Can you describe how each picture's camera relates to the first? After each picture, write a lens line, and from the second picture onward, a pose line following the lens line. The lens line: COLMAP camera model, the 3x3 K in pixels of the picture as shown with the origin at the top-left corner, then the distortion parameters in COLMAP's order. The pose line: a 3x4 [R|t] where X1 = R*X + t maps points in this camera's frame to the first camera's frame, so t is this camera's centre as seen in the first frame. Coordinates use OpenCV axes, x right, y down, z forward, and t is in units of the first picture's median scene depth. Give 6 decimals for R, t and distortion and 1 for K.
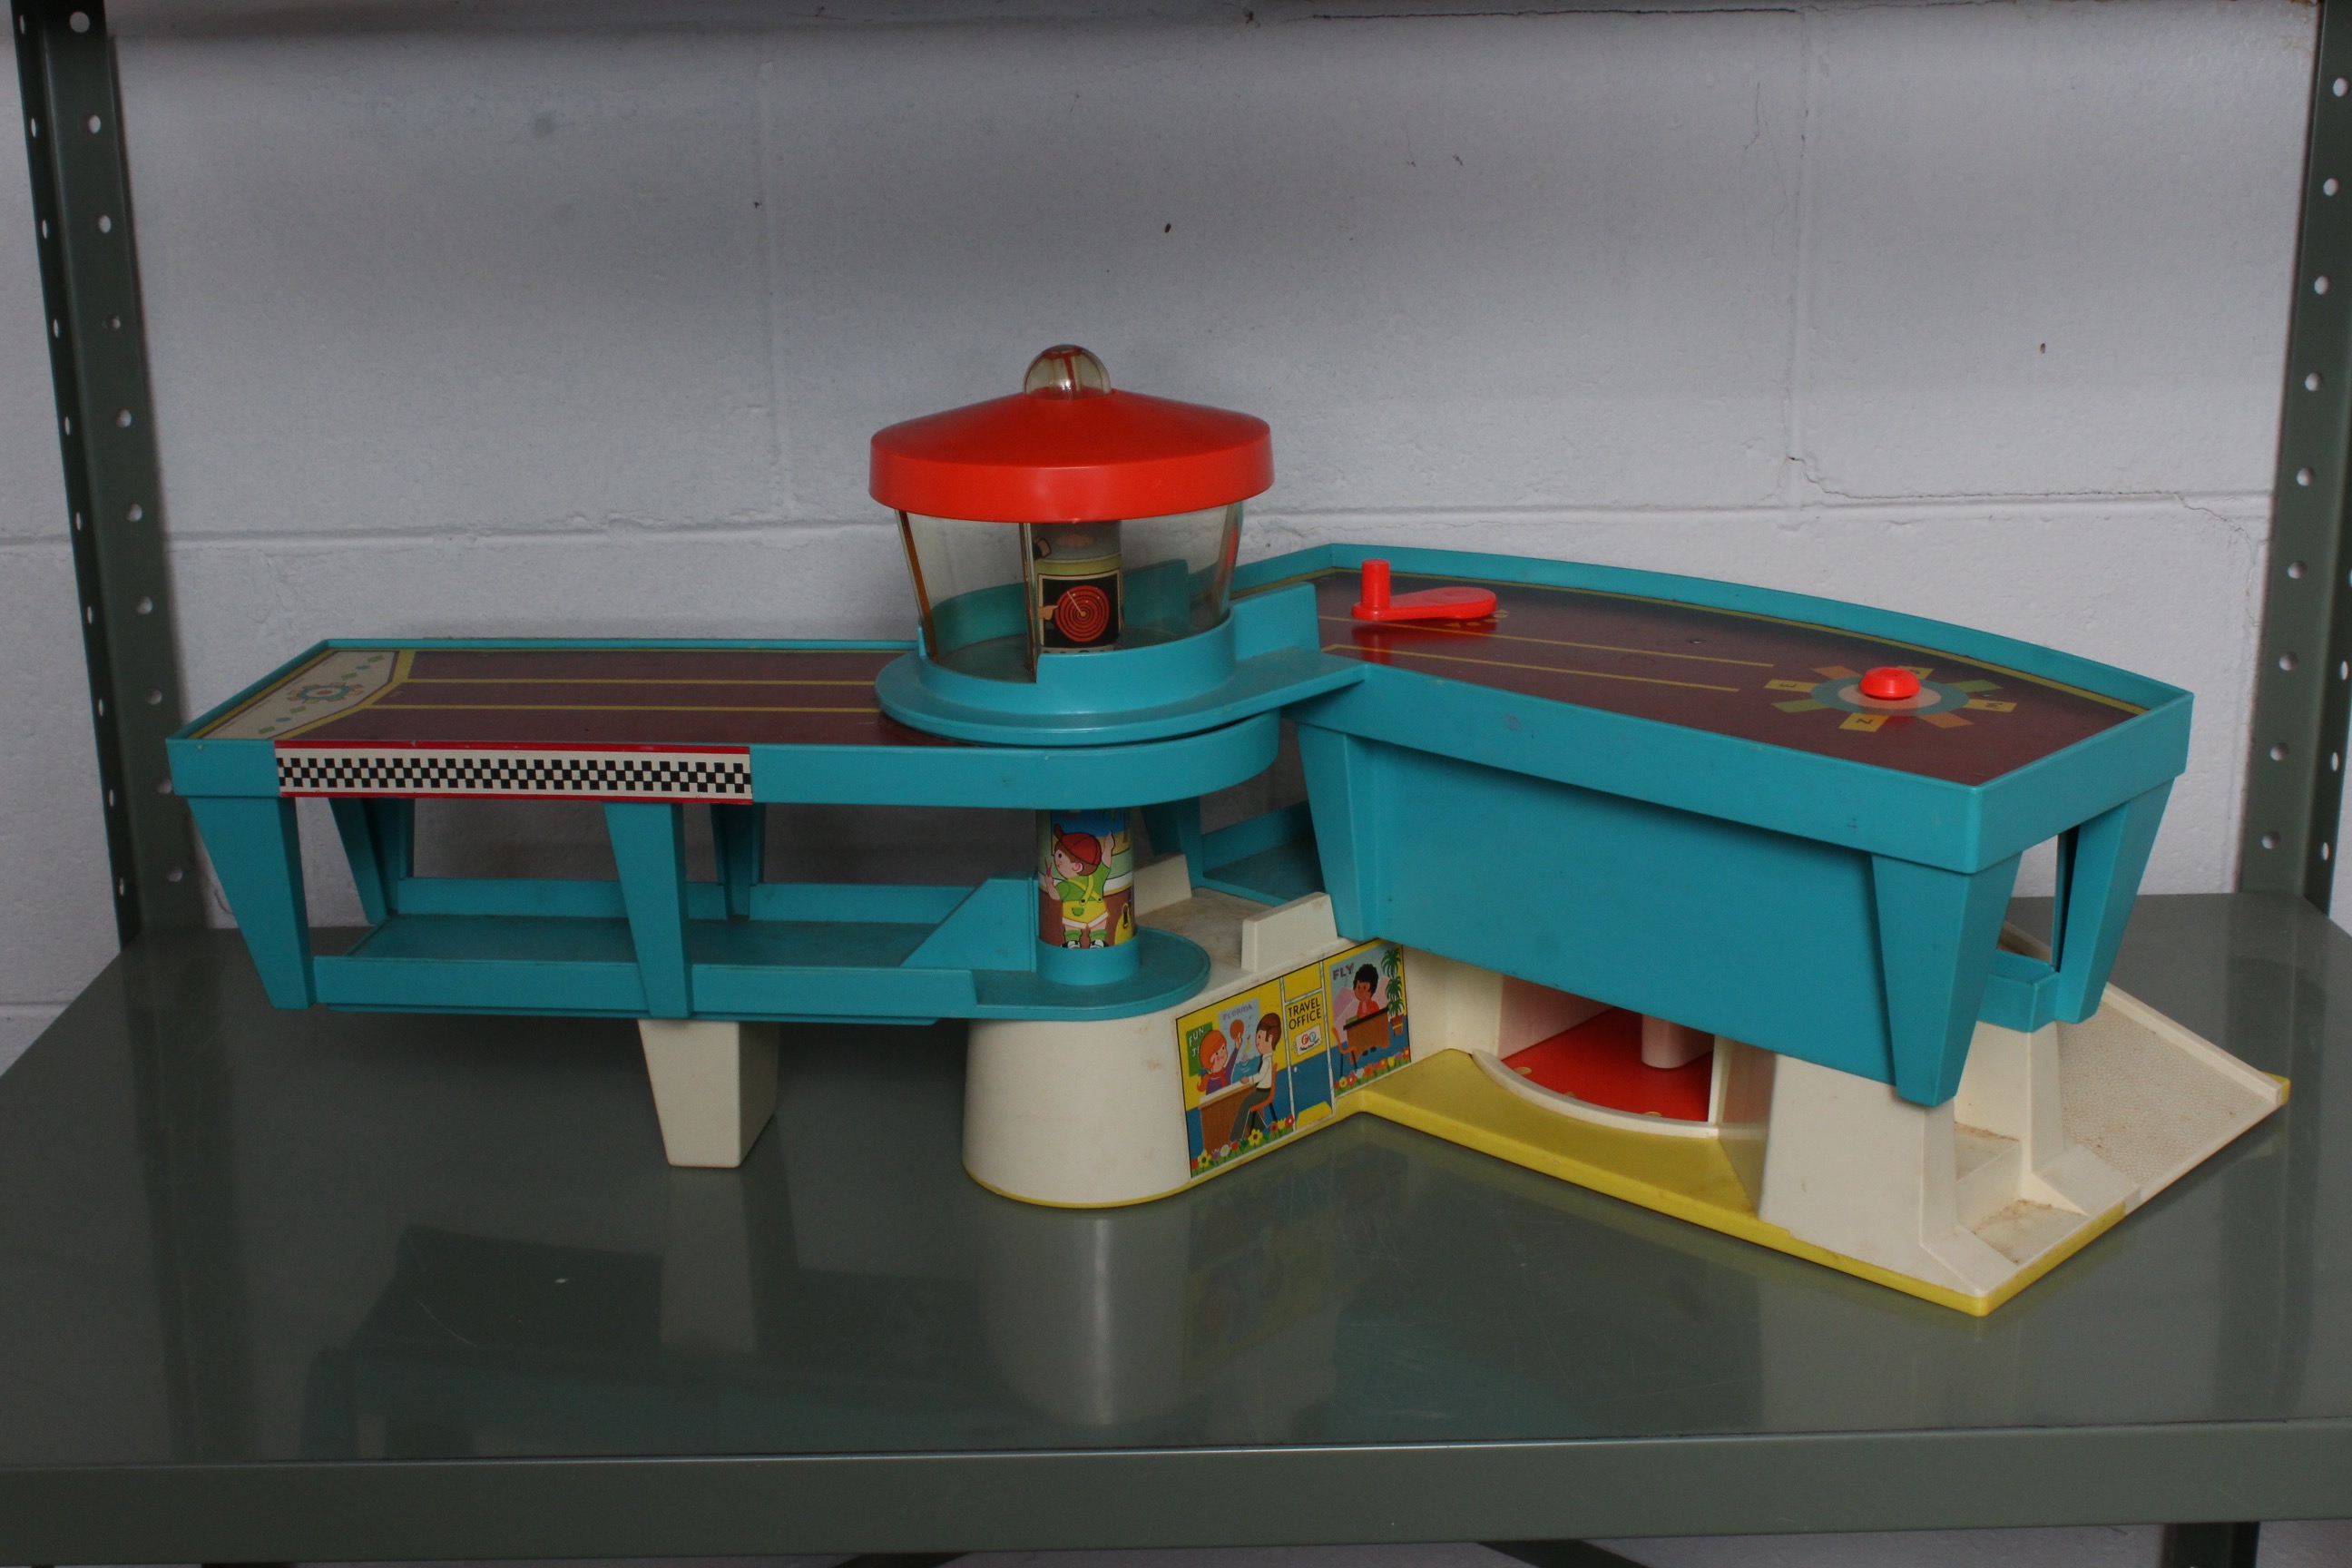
lens RADIAL K [[2949.7, 0, 1166.0], [0, 2949.7, 791.2], [0, 0, 1]] dist [-0.061859, 0.000000]
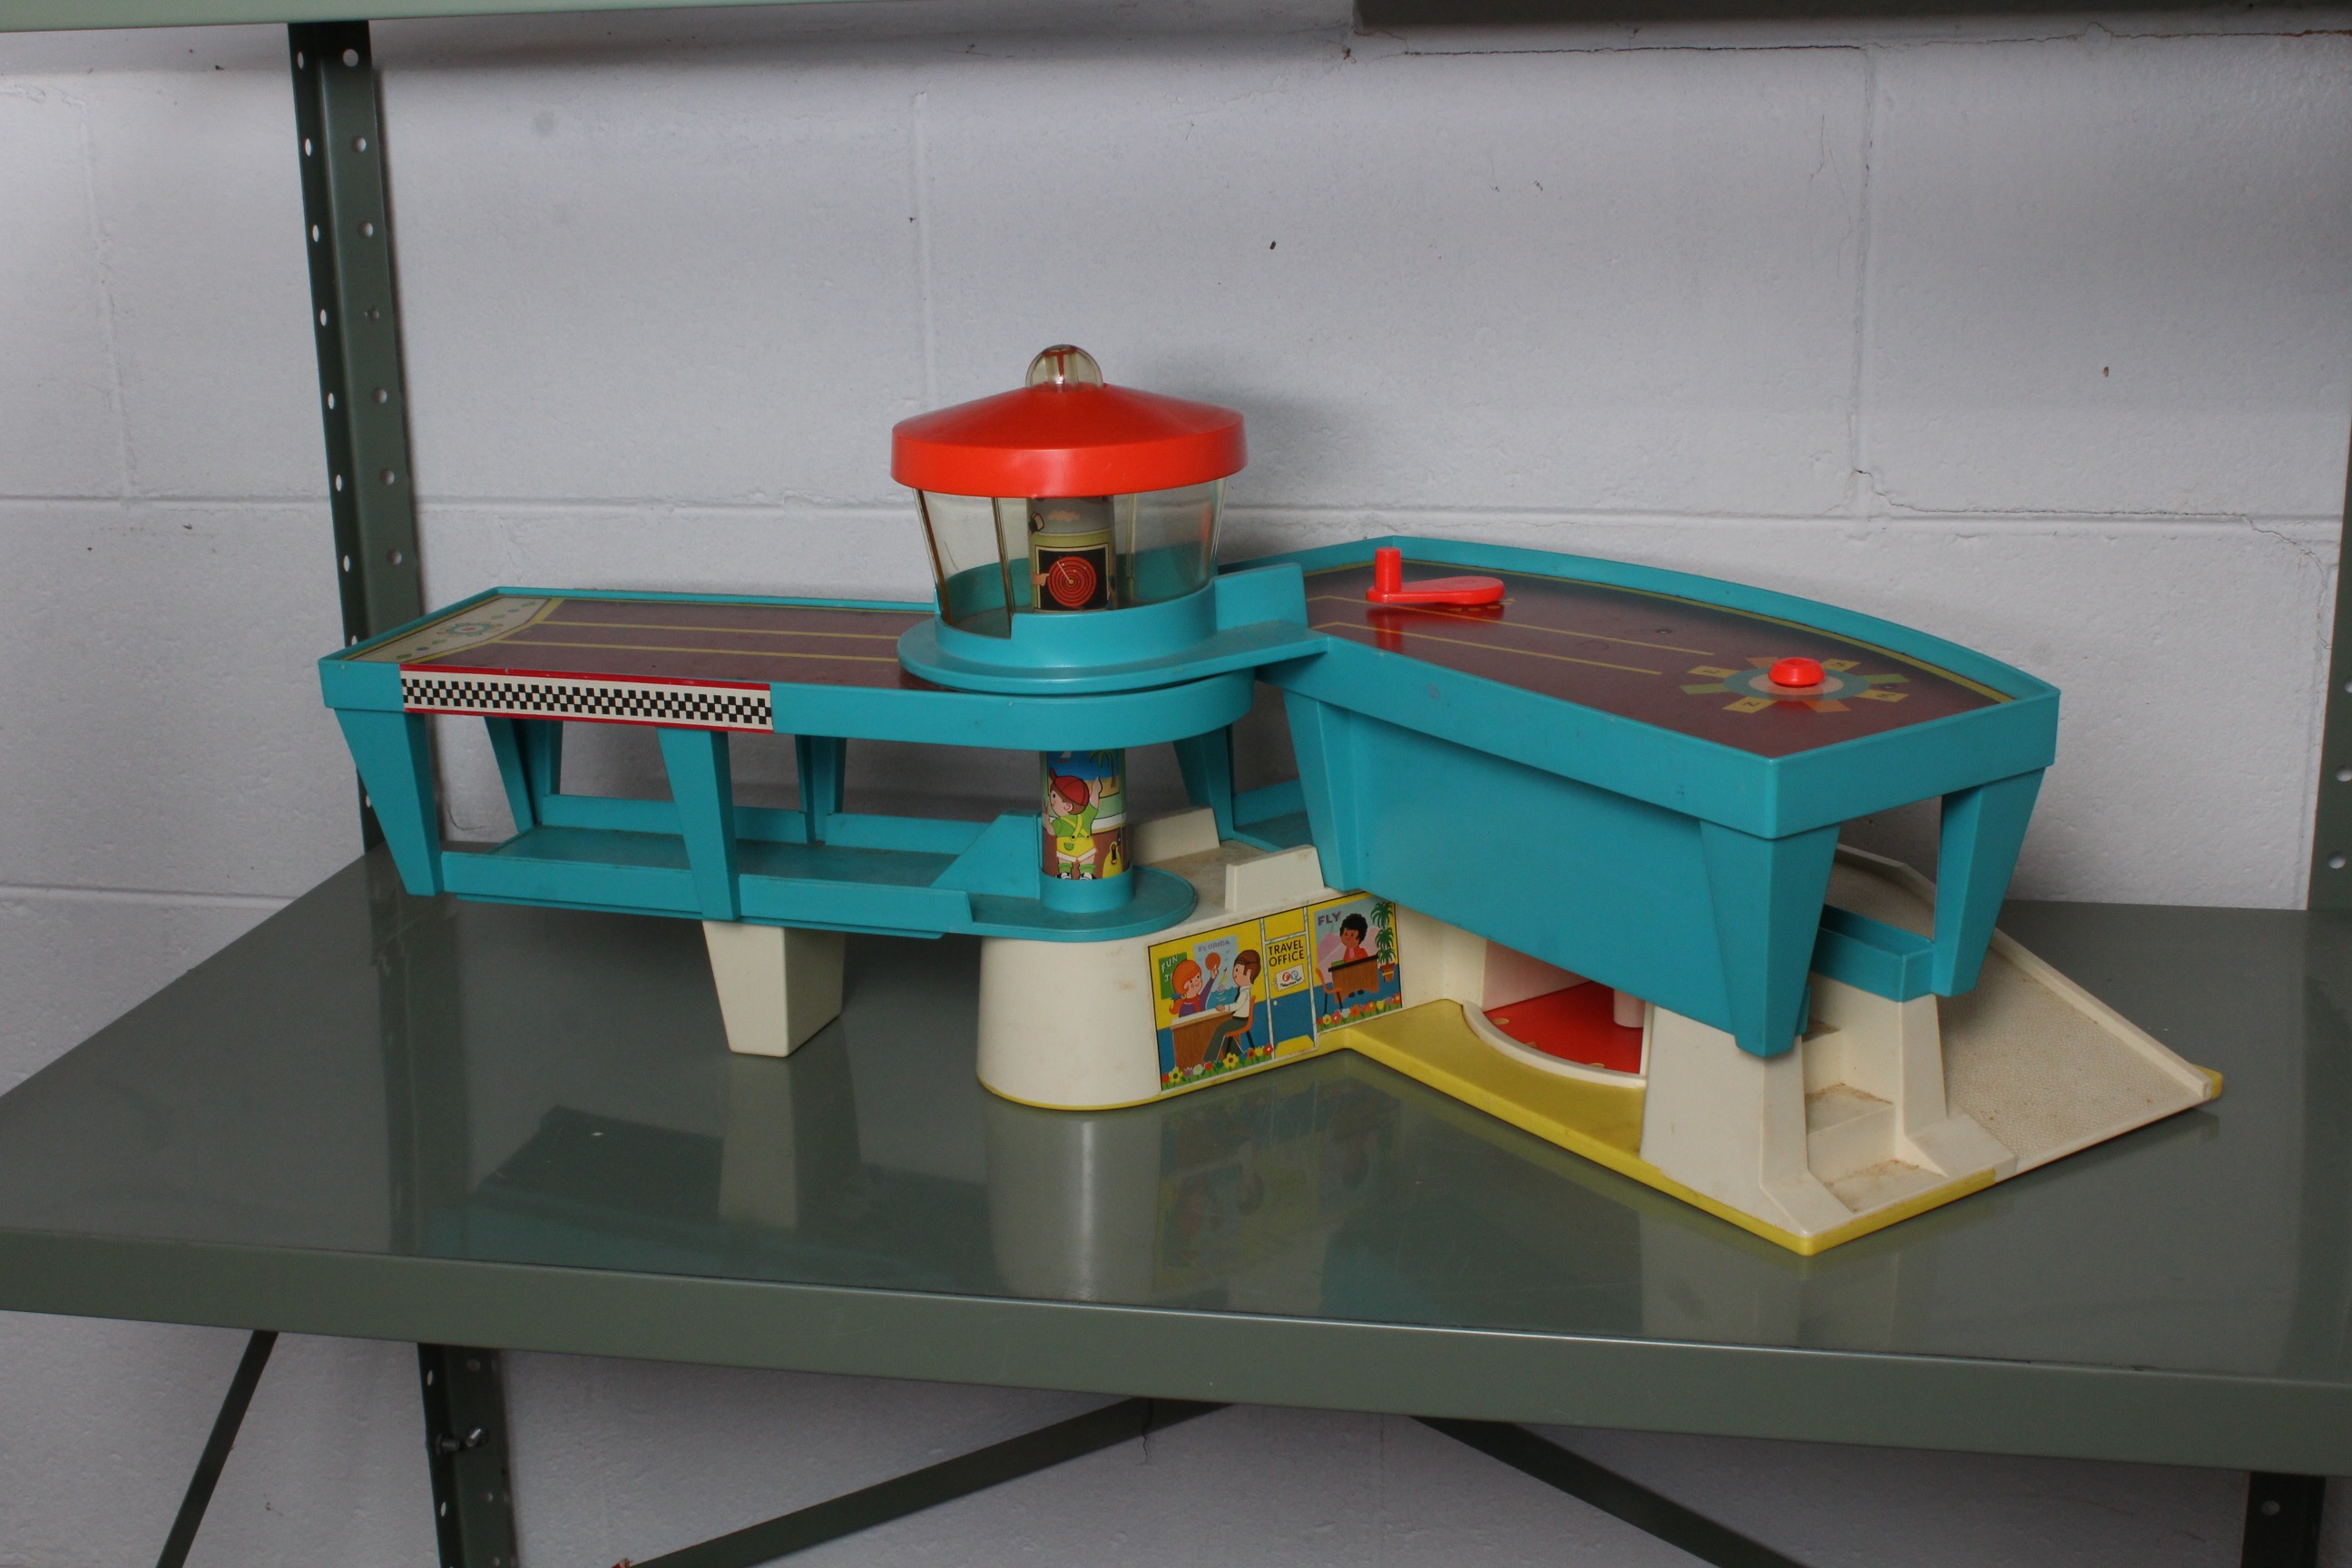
lens RADIAL K [[2949.7, 0, 1160.0], [0, 2949.7, 786.4], [0, 0, 1]] dist [-0.061859, 0.000000]
pose [[0.978557, 0.048790, -0.200114, 0.214337], [-0.050754, 0.998700, -0.004693, 0.020020], [0.199625, 0.014749, 0.979761, -0.092999]]
